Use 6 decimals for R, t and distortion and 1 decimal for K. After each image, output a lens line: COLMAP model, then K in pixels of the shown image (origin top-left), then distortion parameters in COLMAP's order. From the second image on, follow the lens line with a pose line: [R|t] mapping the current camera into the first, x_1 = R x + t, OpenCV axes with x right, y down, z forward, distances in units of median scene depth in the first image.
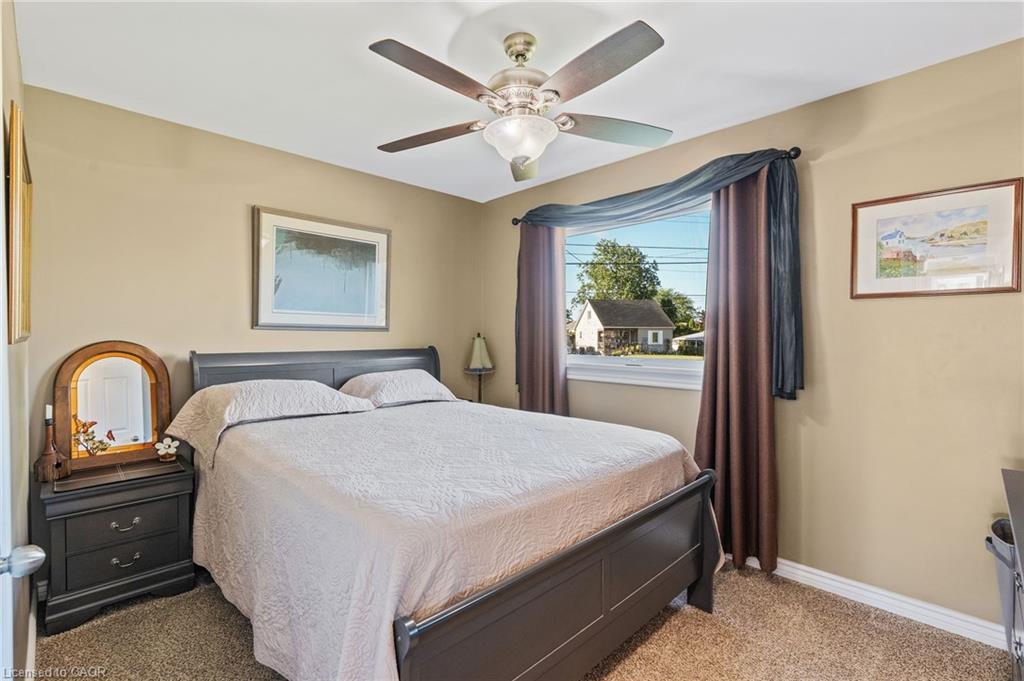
lens RADIAL K [[468.0, 0, 509.4], [0, 468.0, 328.3], [0, 0, 1]] dist [-0.001204, 0.000156]
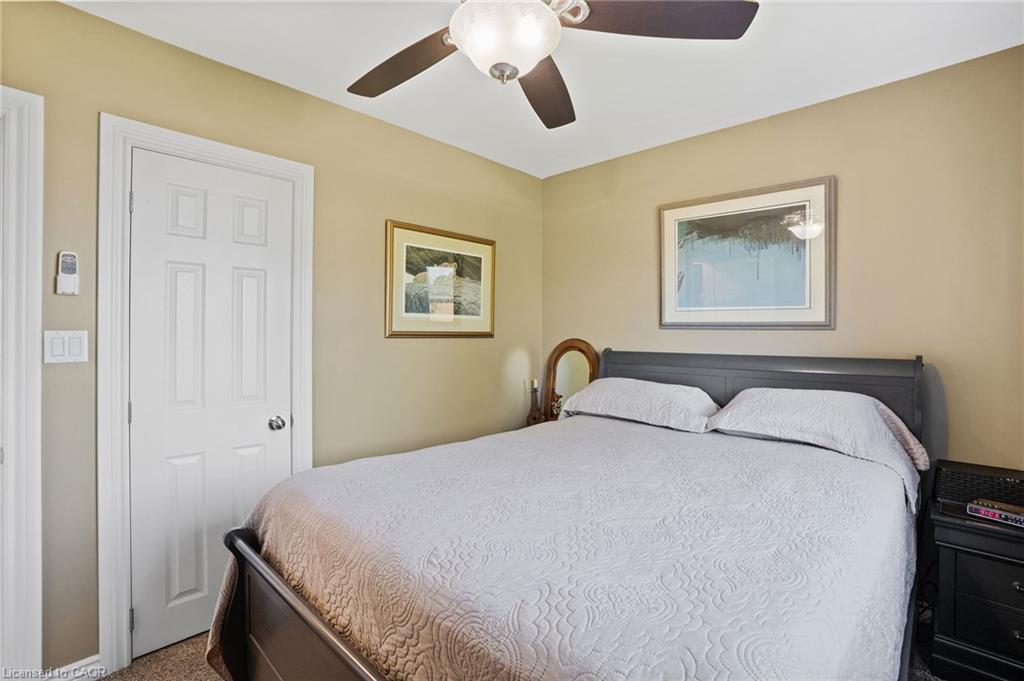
lens RADIAL K [[468.0, 0, 509.4], [0, 468.0, 328.3], [0, 0, 1]] dist [-0.001204, 0.000156]
pose [[0.090275, -0.010119, -0.995865, 0.411934], [0.012105, 0.999886, -0.009063, 0.005446], [0.995843, -0.011237, 0.090388, 0.571457]]
